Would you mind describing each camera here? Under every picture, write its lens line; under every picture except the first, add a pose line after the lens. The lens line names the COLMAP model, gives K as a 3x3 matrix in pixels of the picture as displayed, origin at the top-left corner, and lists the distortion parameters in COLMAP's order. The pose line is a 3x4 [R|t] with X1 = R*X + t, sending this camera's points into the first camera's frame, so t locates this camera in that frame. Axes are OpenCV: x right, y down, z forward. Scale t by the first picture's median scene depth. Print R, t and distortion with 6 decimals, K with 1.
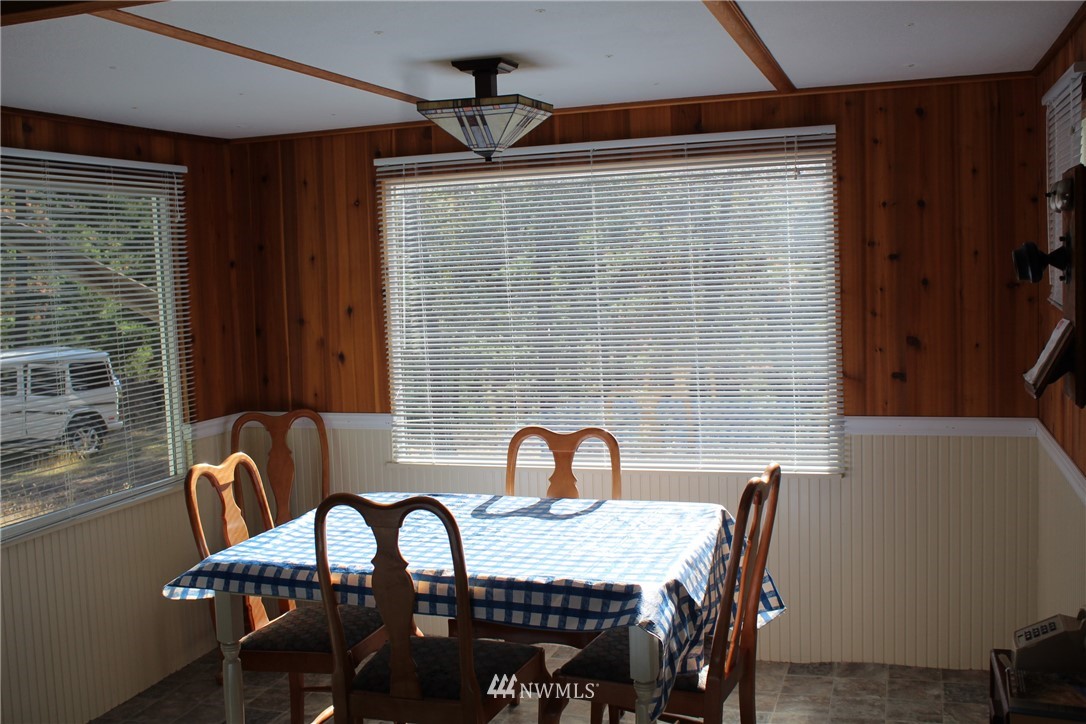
lens RADIAL K [[1110.7, 0, 537.5], [0, 1110.7, 356.5], [0, 0, 1]] dist [-0.103028, 0.000000]
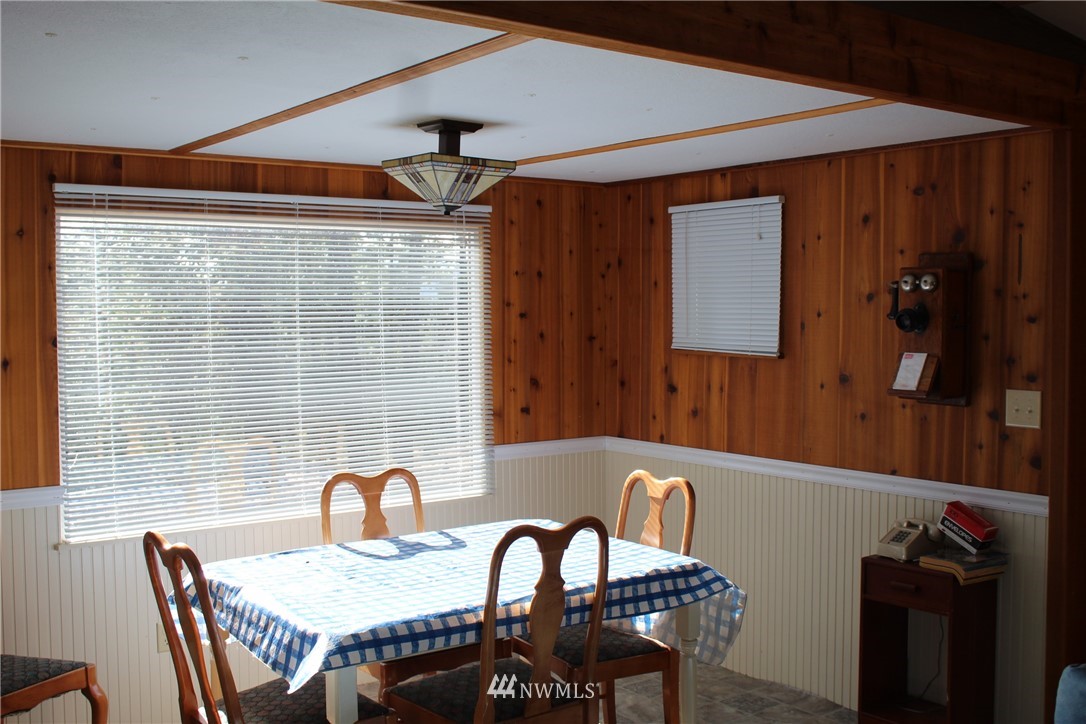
lens RADIAL K [[1110.7, 0, 511.0], [0, 1110.7, 366.0], [0, 0, 1]] dist [-0.103028, 0.000000]
pose [[0.575464, -0.006553, 0.817801, -0.726031], [0.051252, 0.998291, -0.028066, 0.002268], [-0.816220, 0.058065, 0.574816, 0.283183]]
